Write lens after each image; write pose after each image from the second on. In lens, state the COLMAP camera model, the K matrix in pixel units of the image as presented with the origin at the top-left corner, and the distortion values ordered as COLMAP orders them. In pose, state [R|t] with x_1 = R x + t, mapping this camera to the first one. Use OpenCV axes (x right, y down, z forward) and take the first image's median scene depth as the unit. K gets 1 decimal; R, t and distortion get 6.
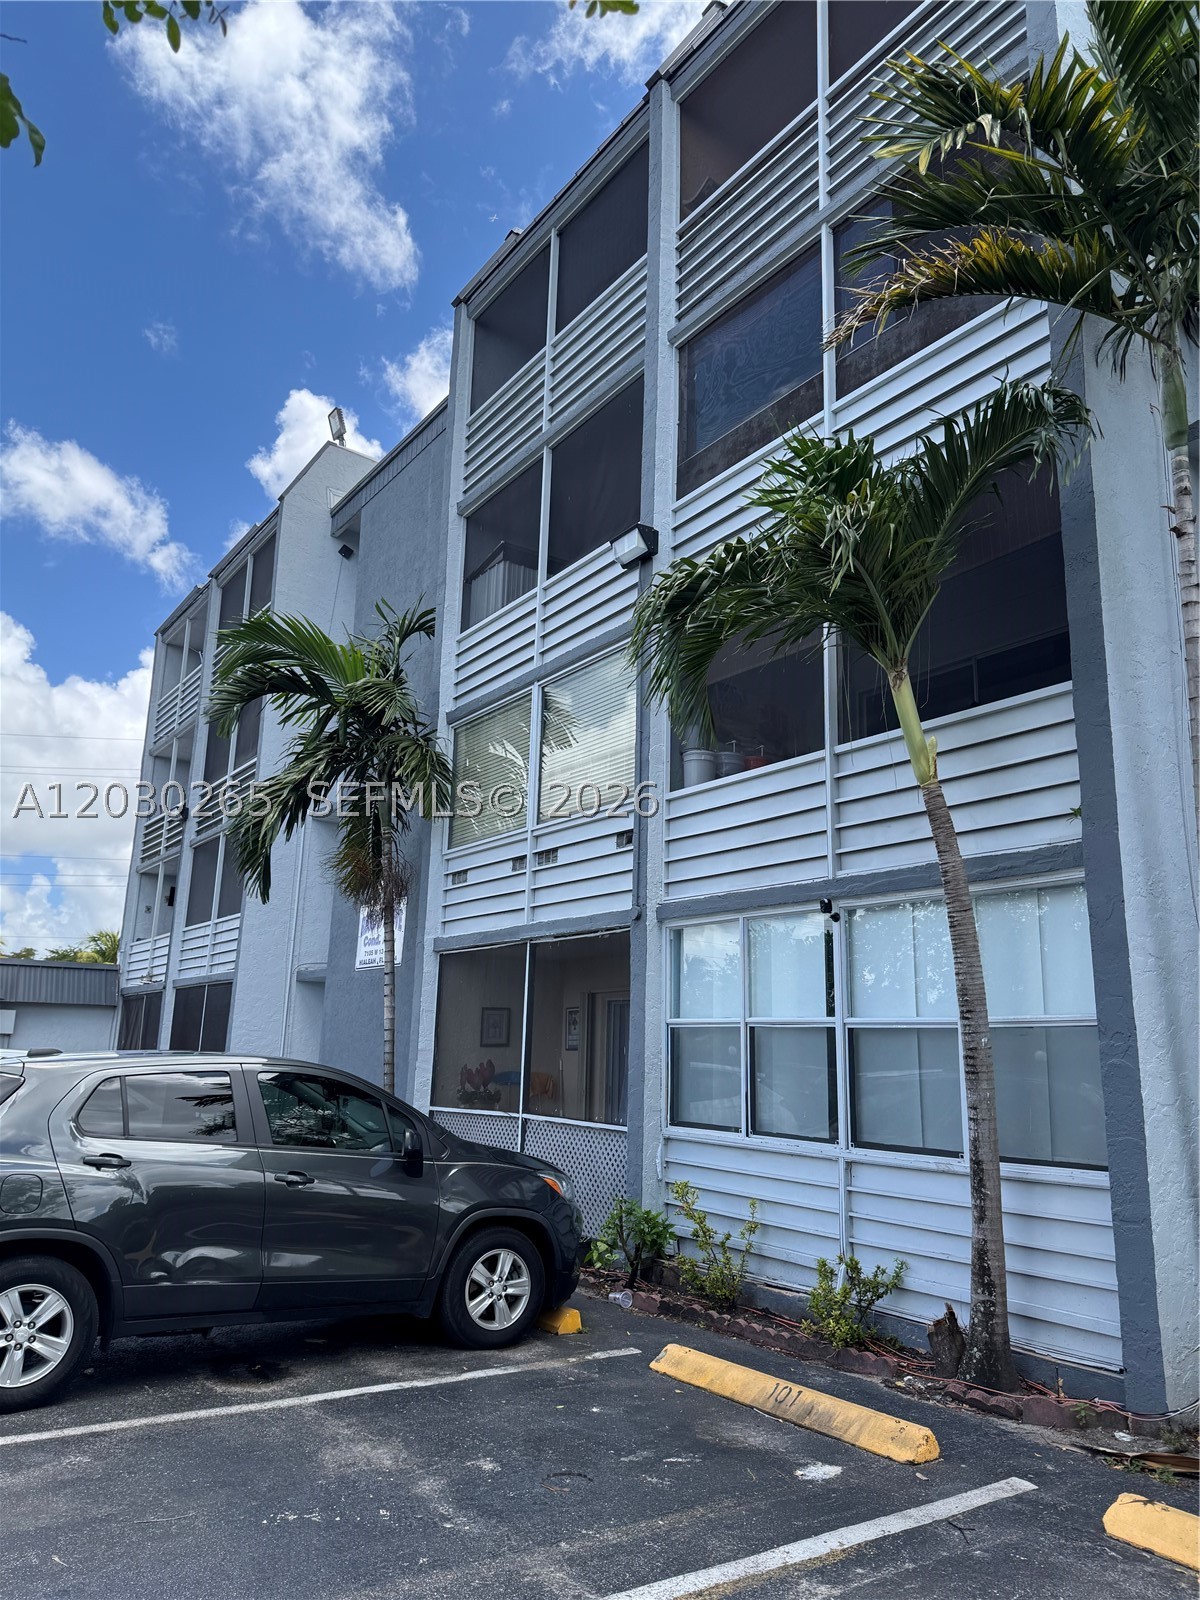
lens RADIAL K [[1126.9, 0, 590.5], [0, 1126.9, 799.8], [0, 0, 1]] dist [-0.002513, -0.008286]
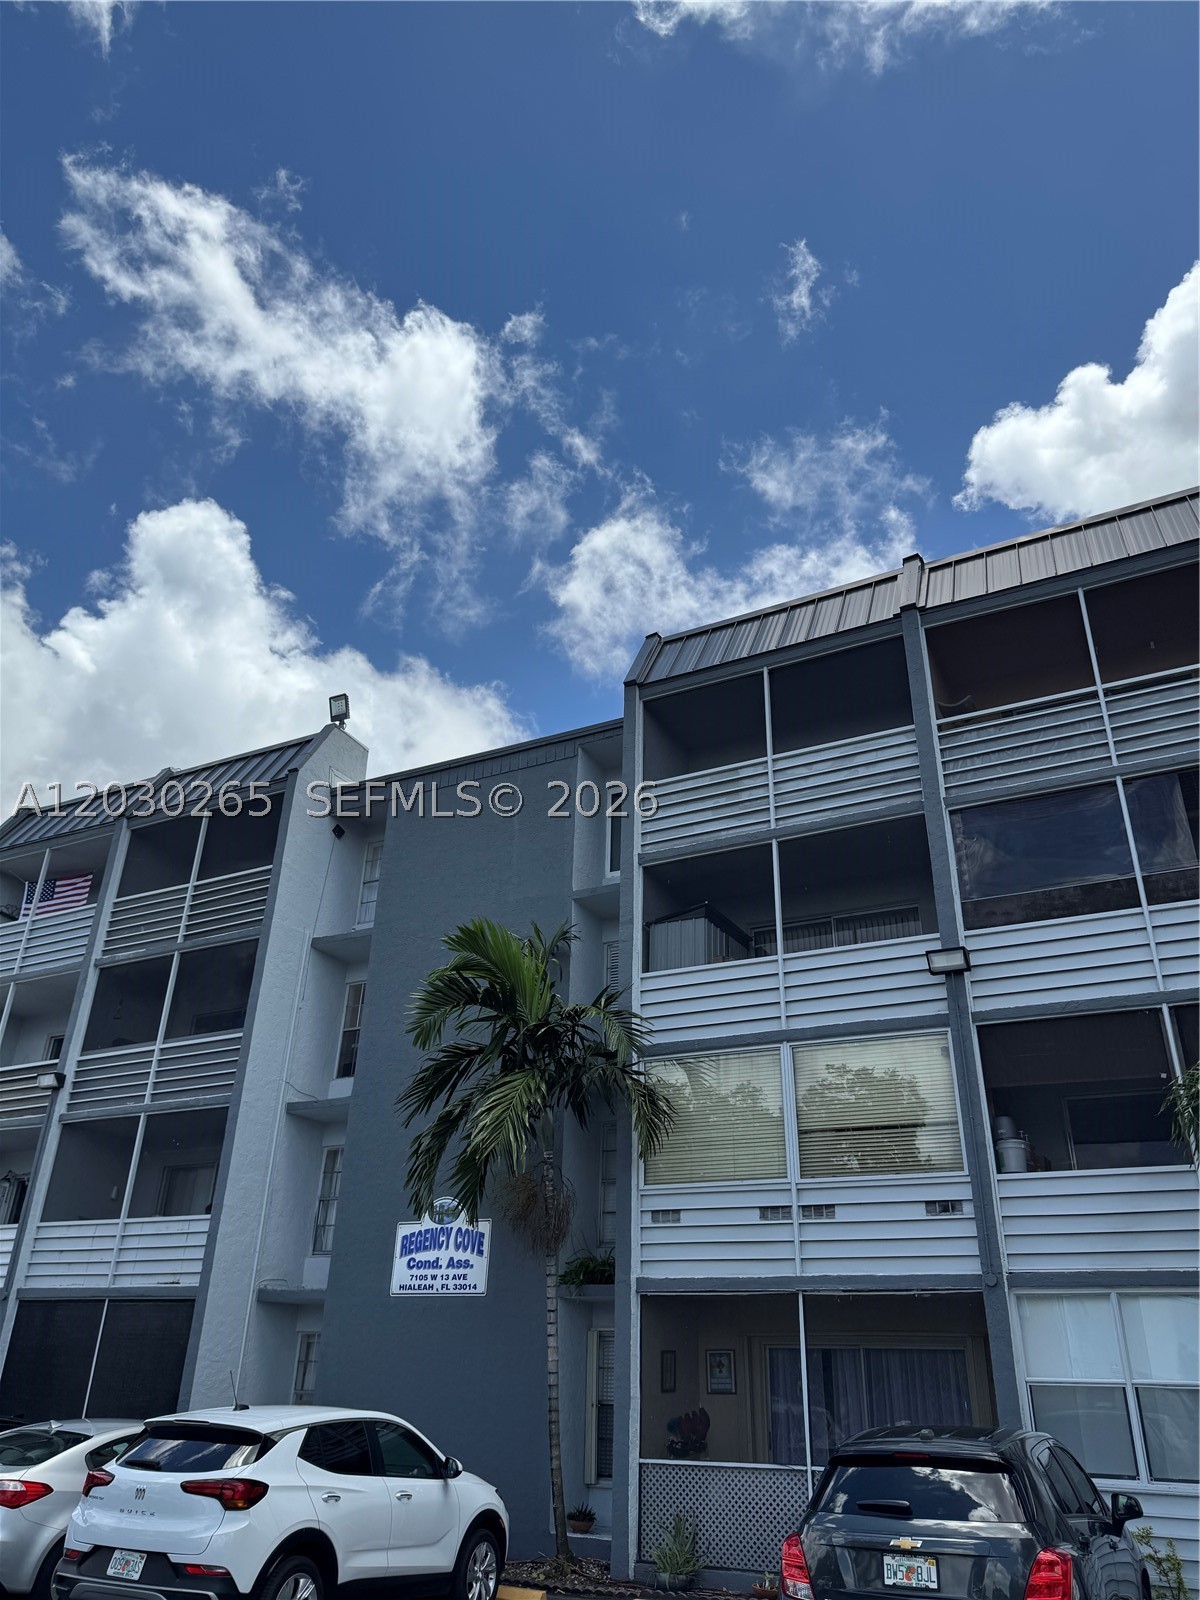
lens RADIAL K [[1126.9, 0, 590.5], [0, 1126.9, 799.8], [0, 0, 1]] dist [-0.002513, -0.008286]
pose [[0.874795, 0.221279, 0.431009, -0.814605], [-0.112348, 0.958009, -0.263813, -0.021372], [-0.471286, 0.182359, 0.862922, 0.060236]]
